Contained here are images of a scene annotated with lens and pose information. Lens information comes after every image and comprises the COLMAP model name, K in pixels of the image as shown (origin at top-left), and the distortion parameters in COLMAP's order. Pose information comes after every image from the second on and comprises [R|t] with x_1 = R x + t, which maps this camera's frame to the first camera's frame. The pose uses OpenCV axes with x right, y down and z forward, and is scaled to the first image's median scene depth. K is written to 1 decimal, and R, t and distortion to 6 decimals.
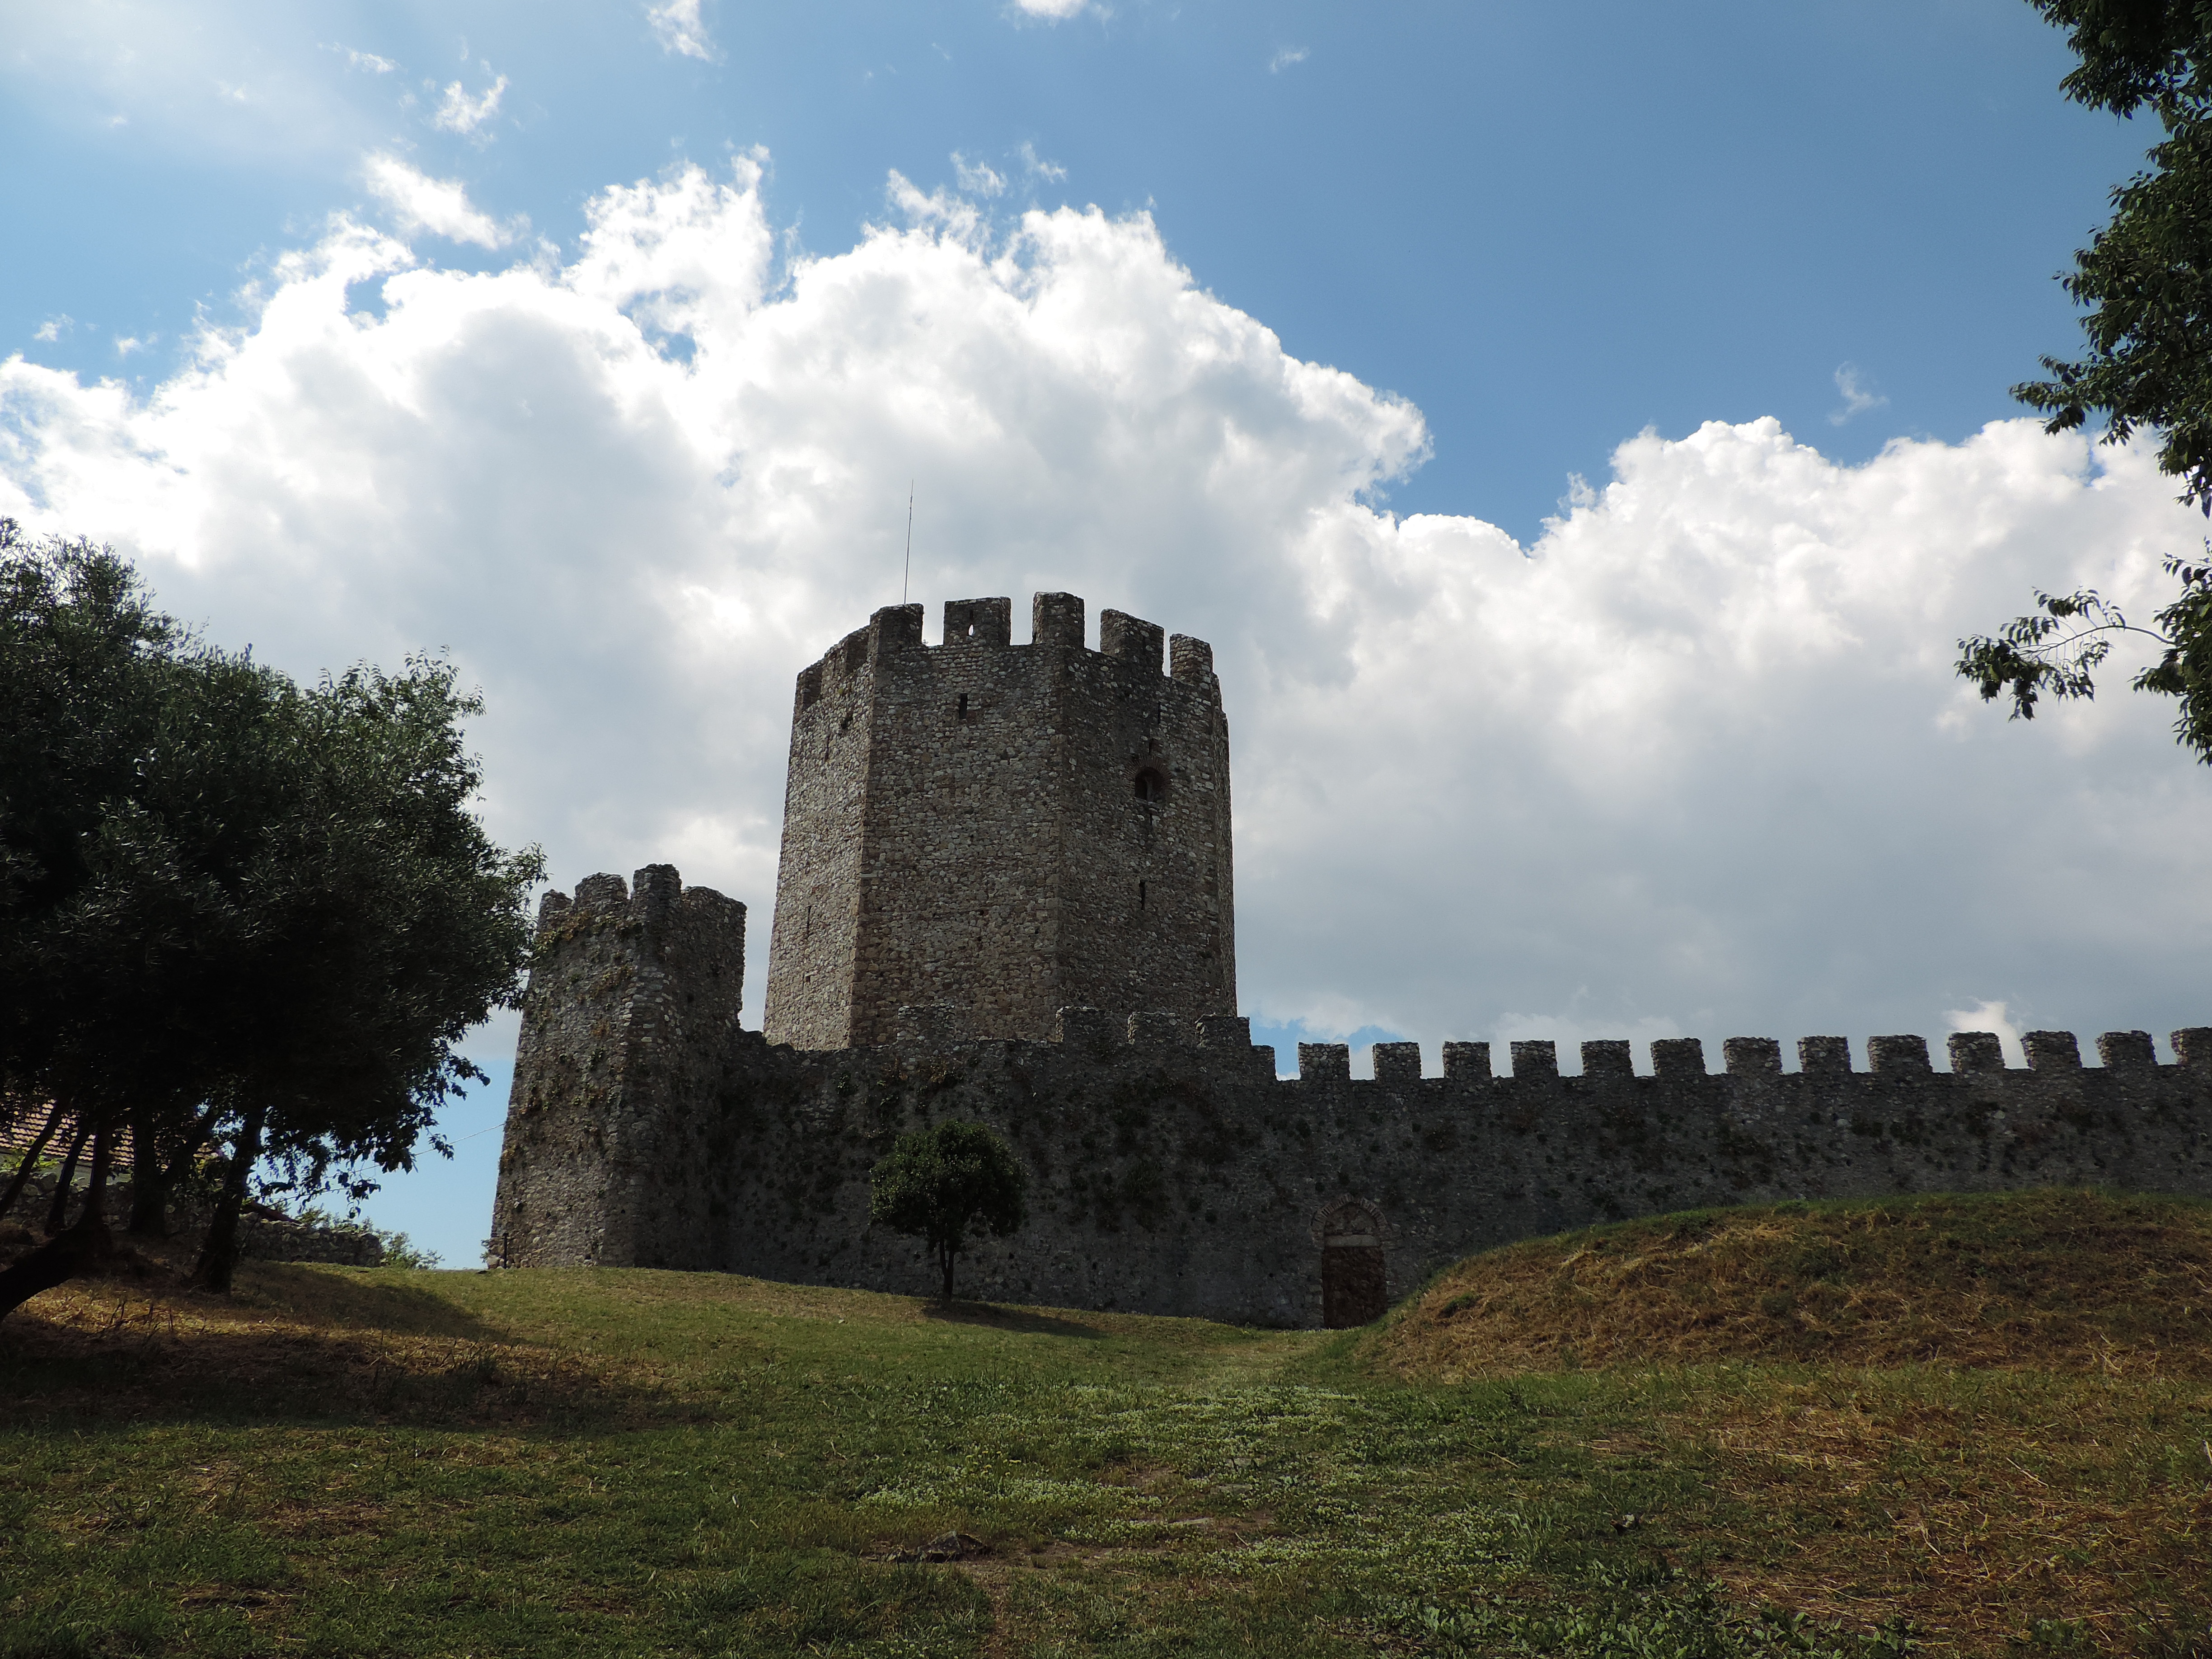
lens RADIAL K [[1552.5, 0, 1107.2], [0, 1552.5, 831.2], [0, 0, 1]] dist [-0.017462, 0.006957]
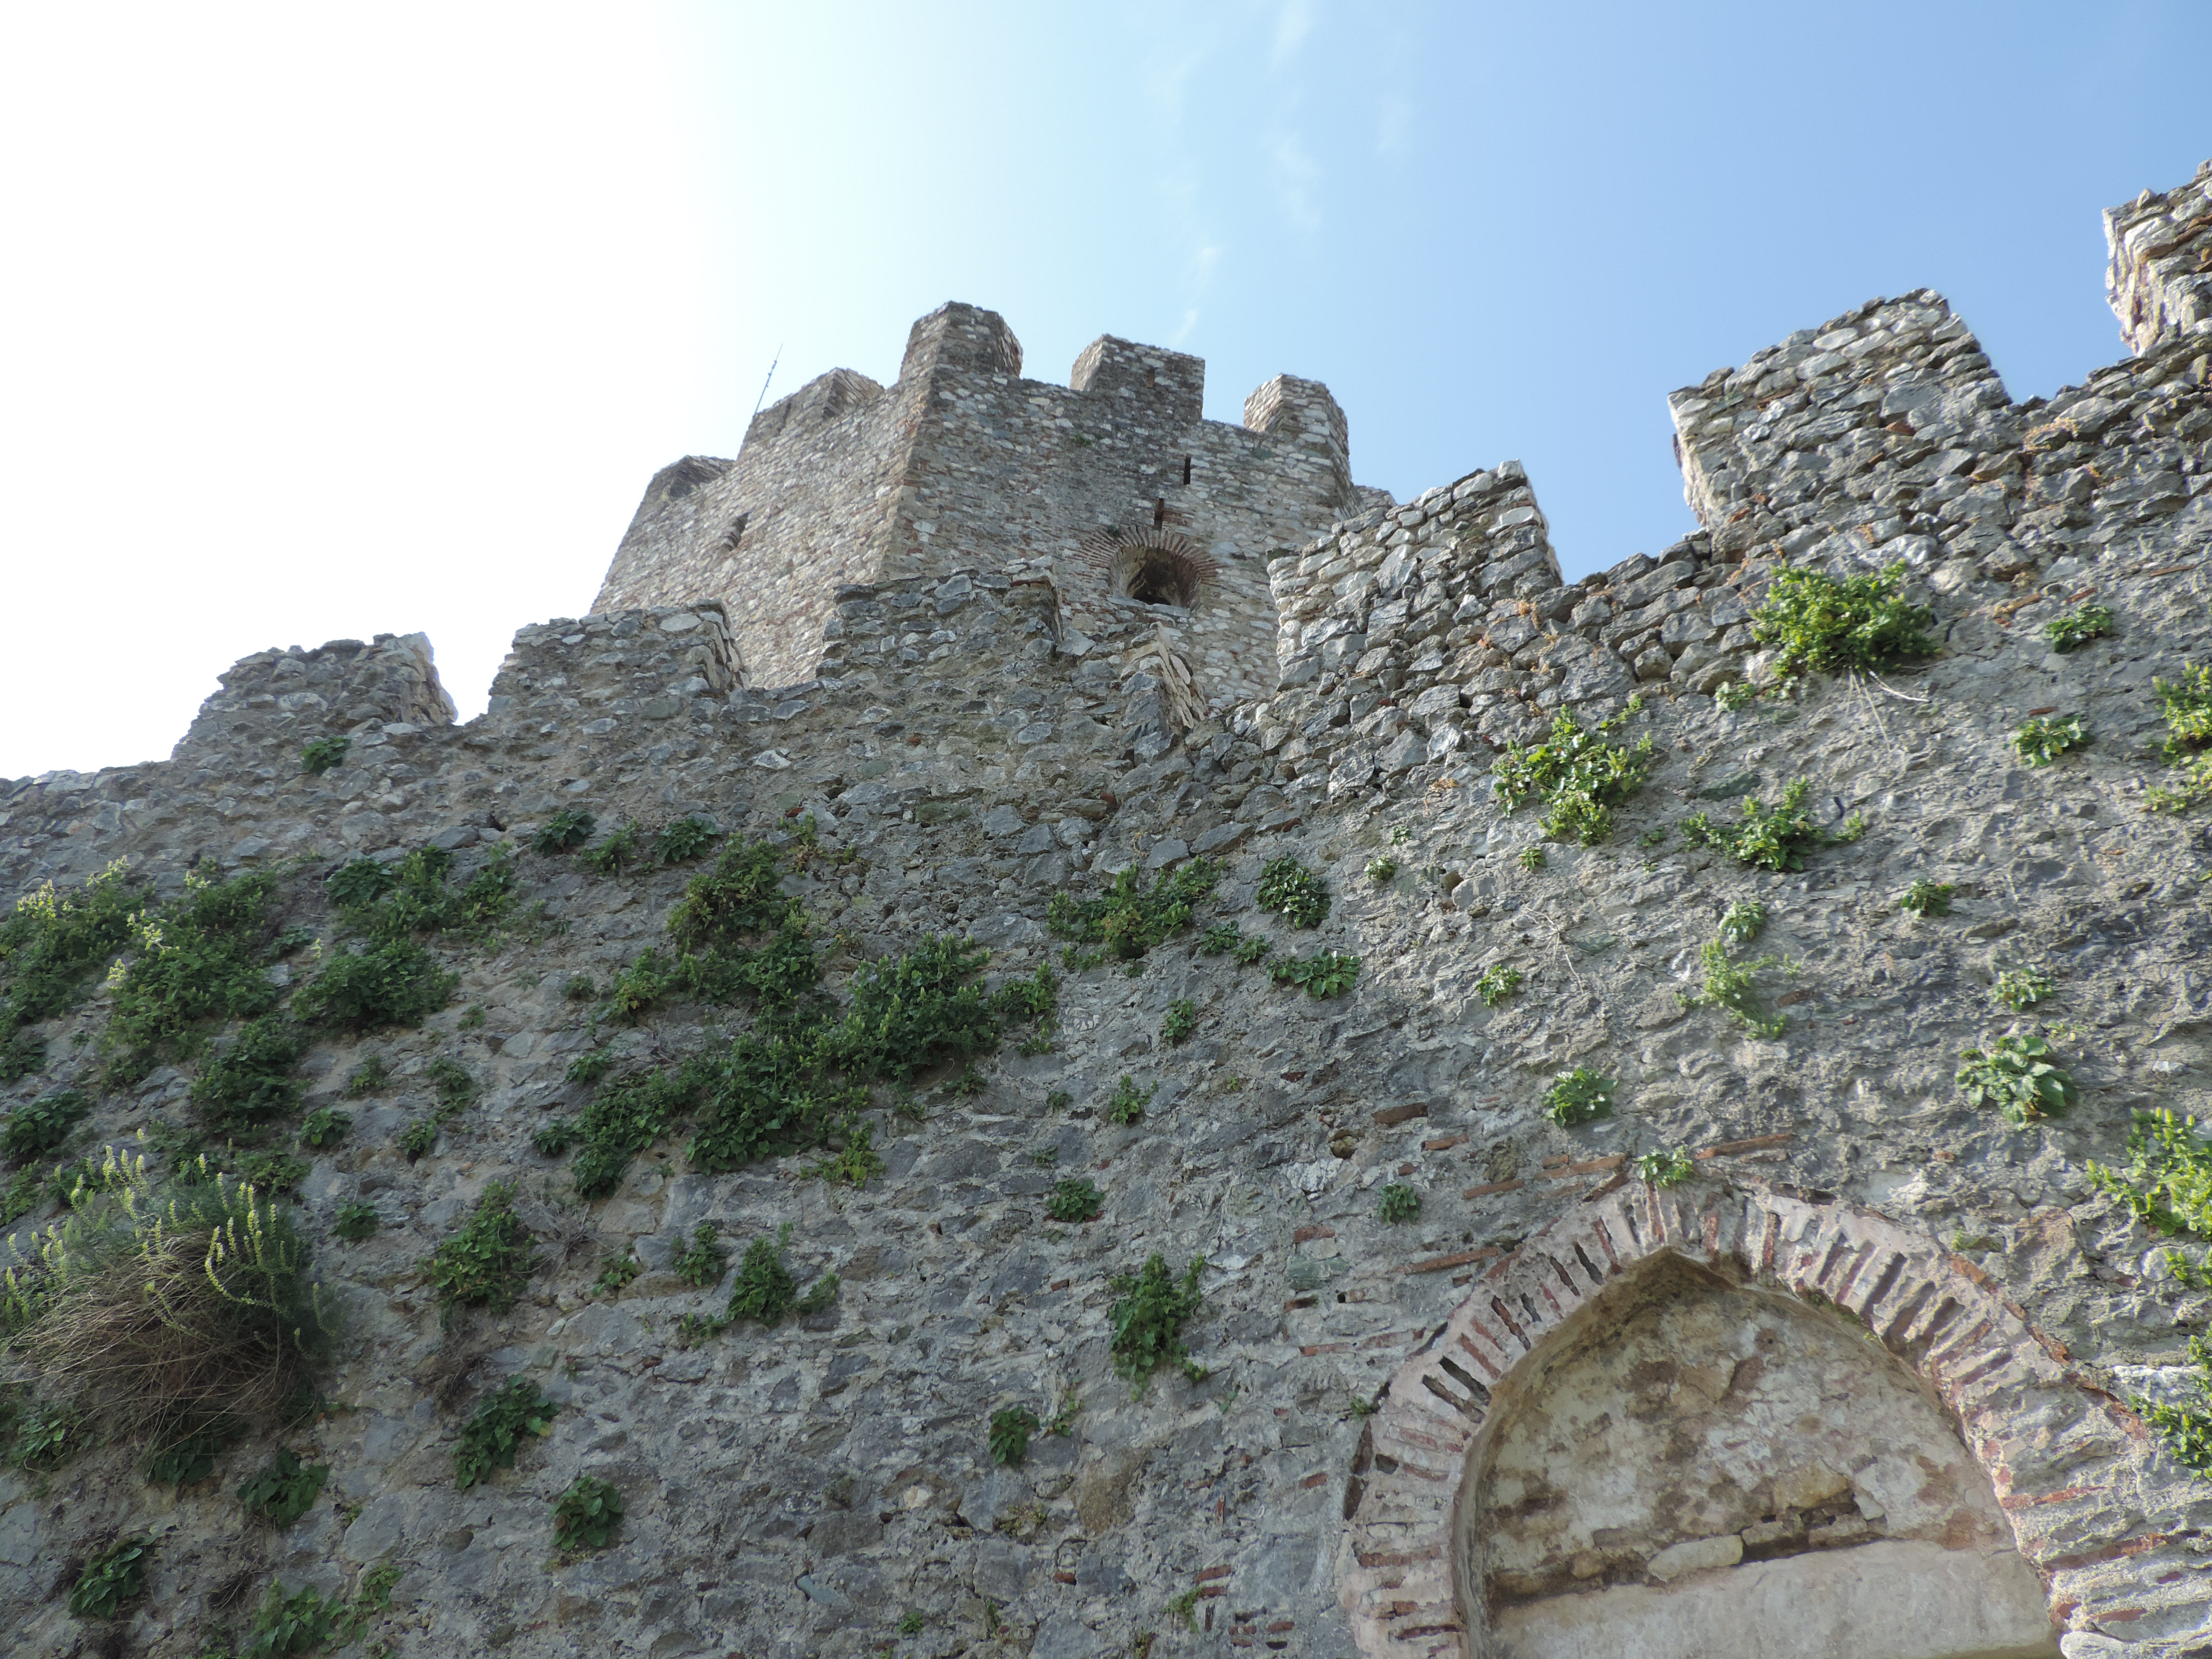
lens RADIAL K [[1552.5, 0, 1106.8], [0, 1552.5, 832.7], [0, 0, 1]] dist [-0.017462, 0.006957]
pose [[0.919502, -0.245102, -0.307312, 0.158277], [0.106302, 0.907715, -0.405898, 0.246915], [0.378438, 0.340556, 0.860701, 0.858218]]
